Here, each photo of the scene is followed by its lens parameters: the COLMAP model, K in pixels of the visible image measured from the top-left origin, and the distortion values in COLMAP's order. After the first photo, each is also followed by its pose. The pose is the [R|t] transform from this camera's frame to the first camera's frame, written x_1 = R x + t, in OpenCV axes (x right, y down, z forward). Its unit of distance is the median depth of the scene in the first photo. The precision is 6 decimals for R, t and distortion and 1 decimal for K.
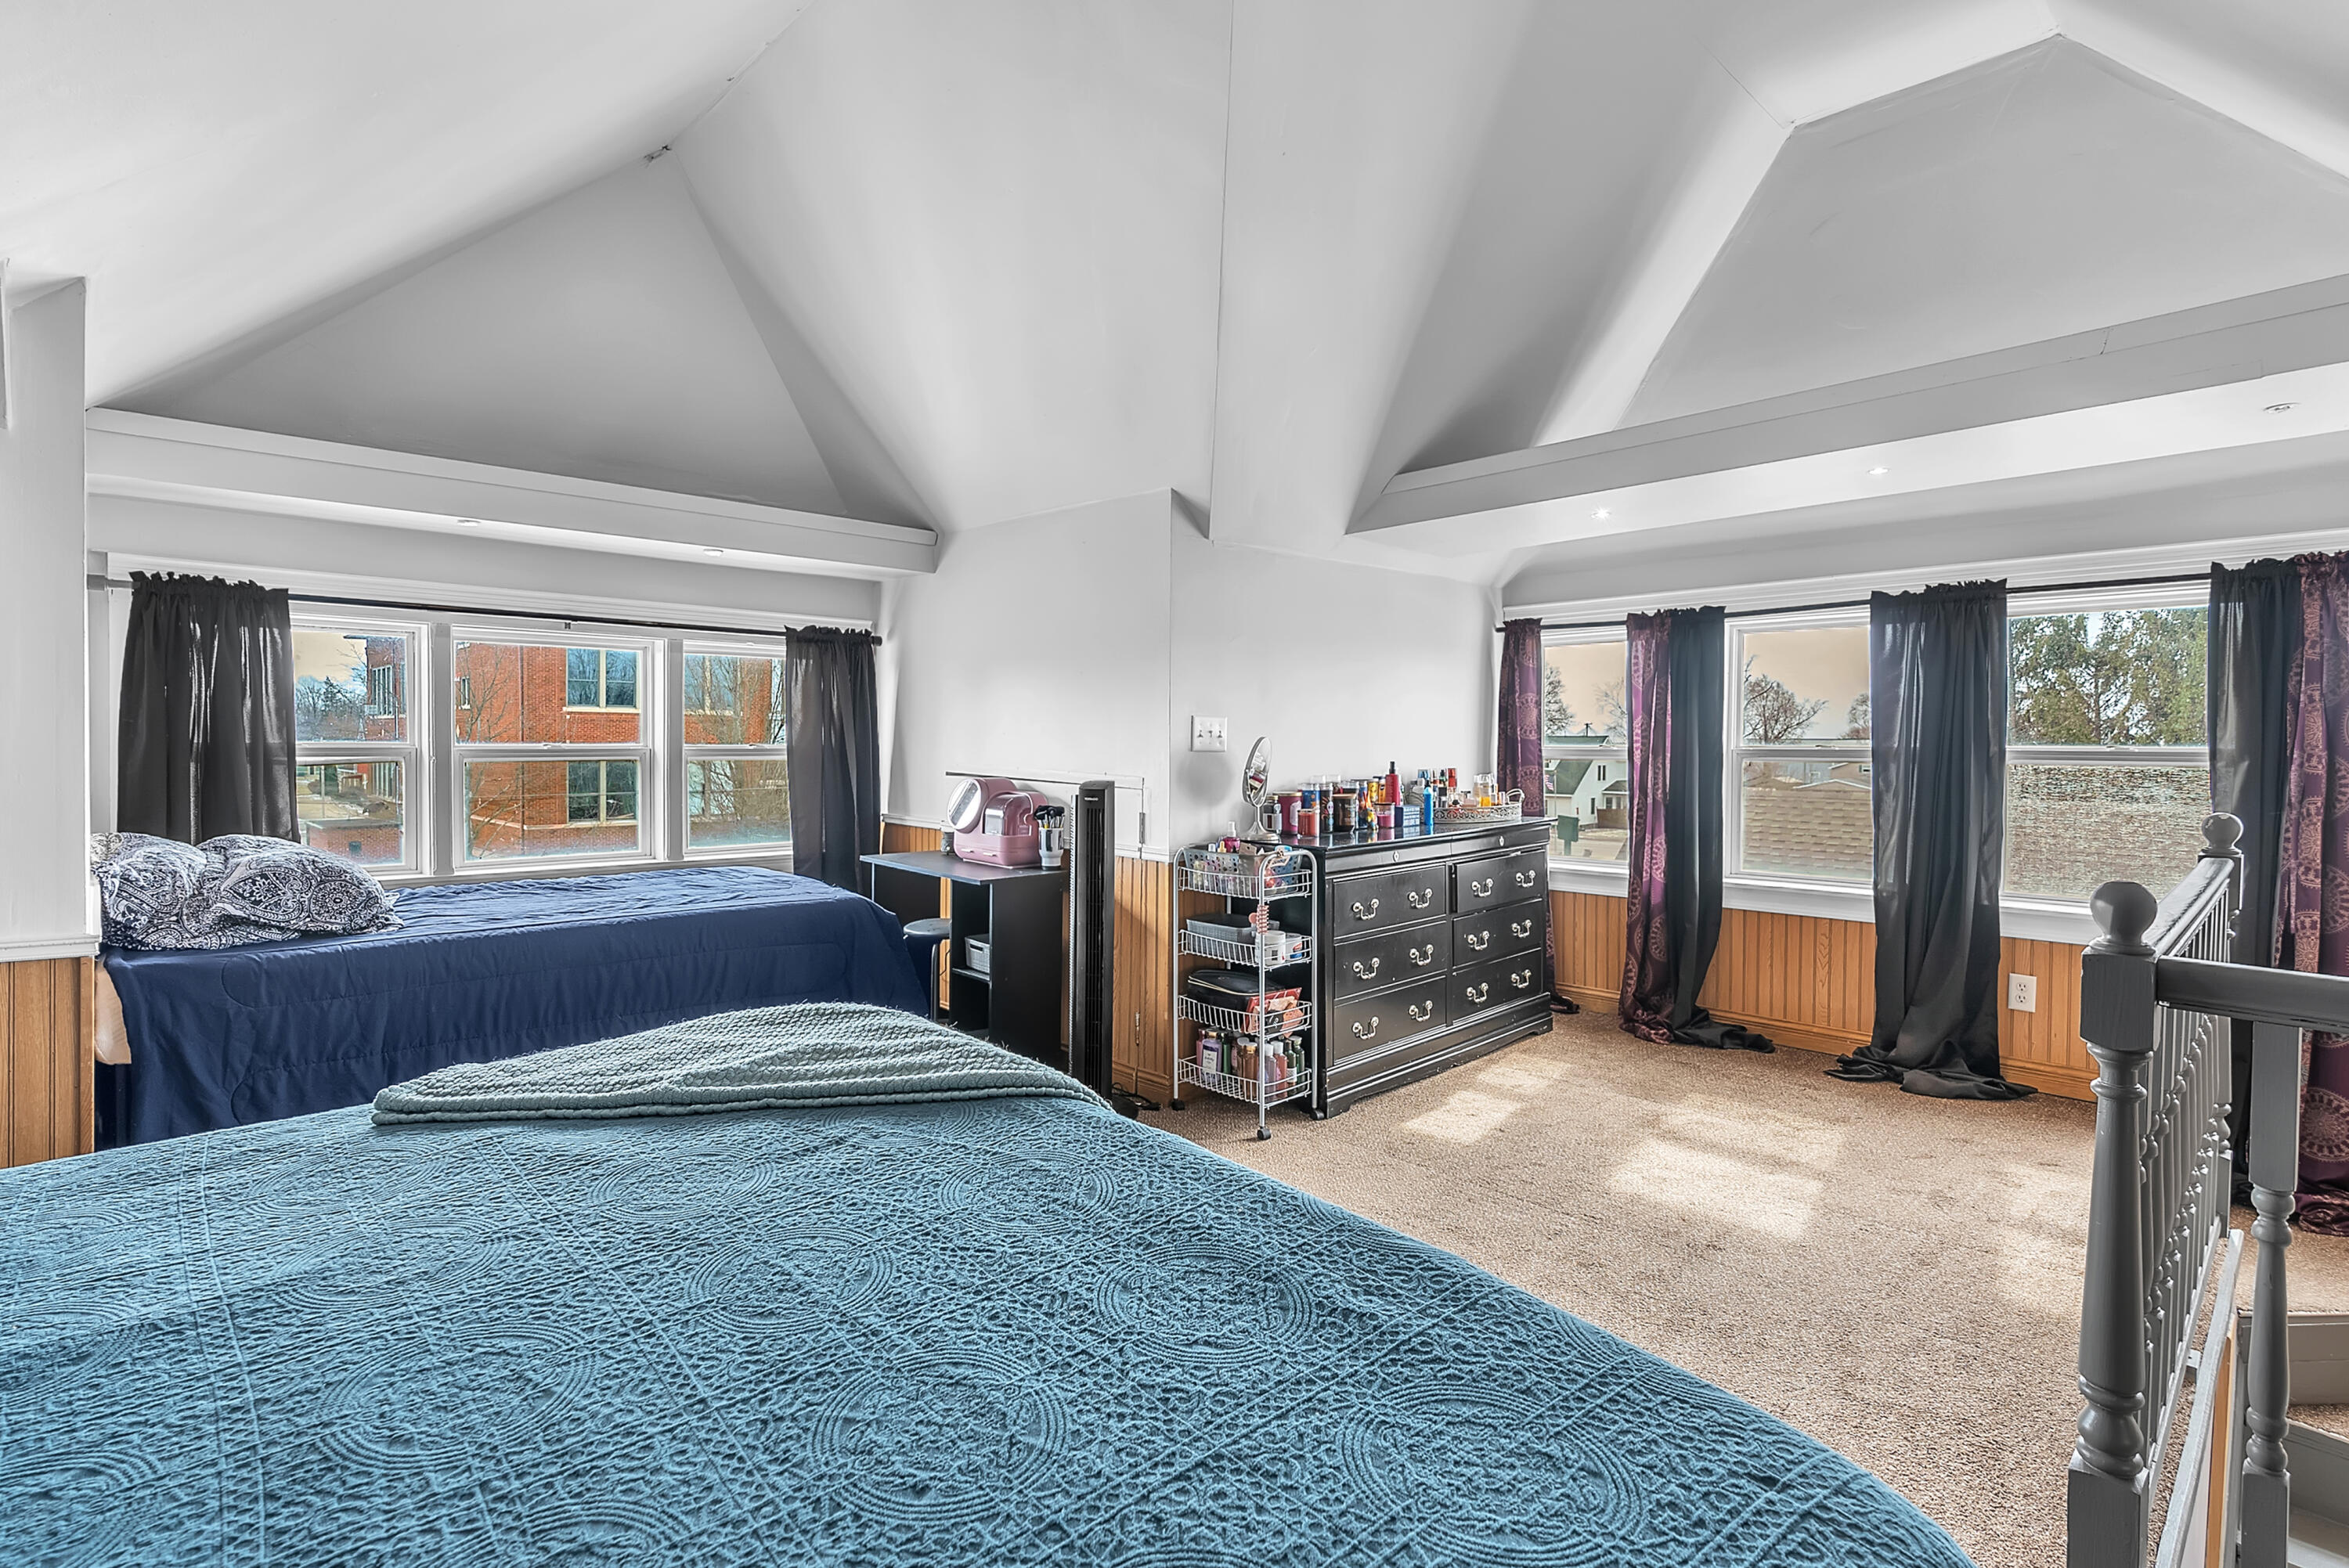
lens RADIAL K [[1161.2, 0, 1180.8], [0, 1161.2, 779.8], [0, 0, 1]] dist [-0.004106, 0.001097]
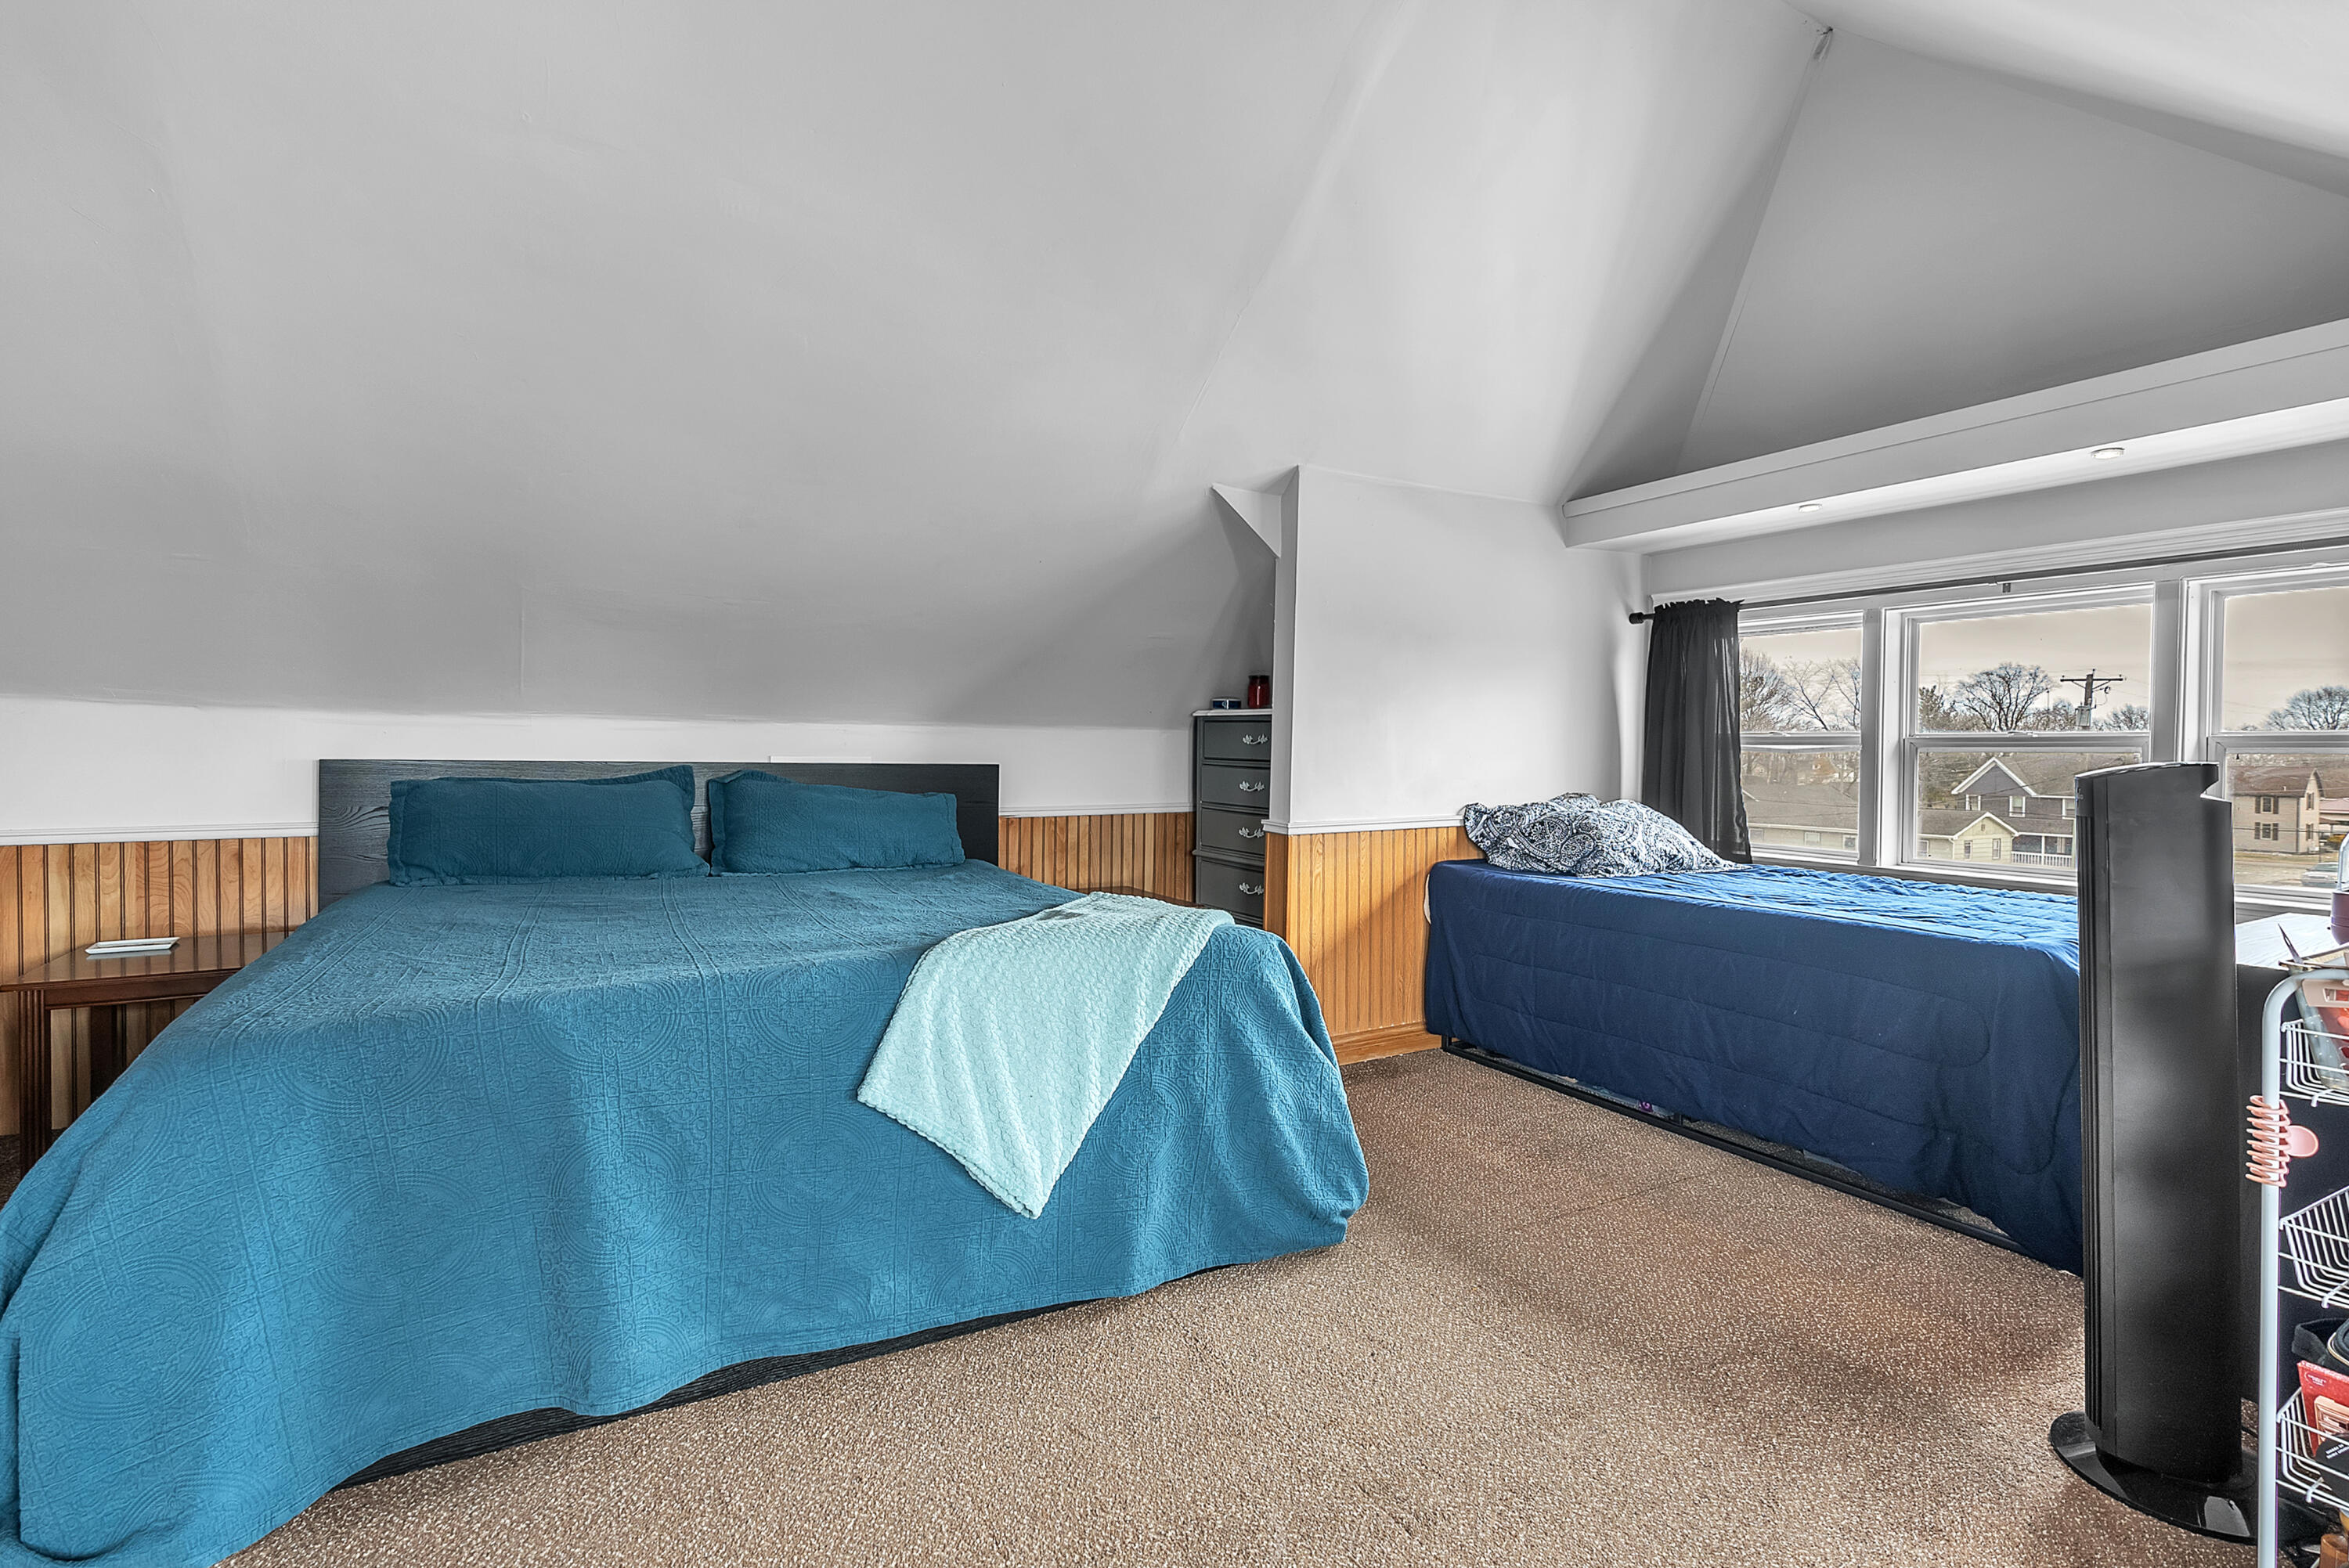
lens RADIAL K [[1161.2, 0, 1180.8], [0, 1161.2, 779.8], [0, 0, 1]] dist [-0.004106, 0.001097]
pose [[-0.258430, 0.033443, -0.965451, 0.569711], [-0.026918, 0.998763, 0.041802, -0.014067], [0.965655, 0.036791, -0.257210, 0.794212]]
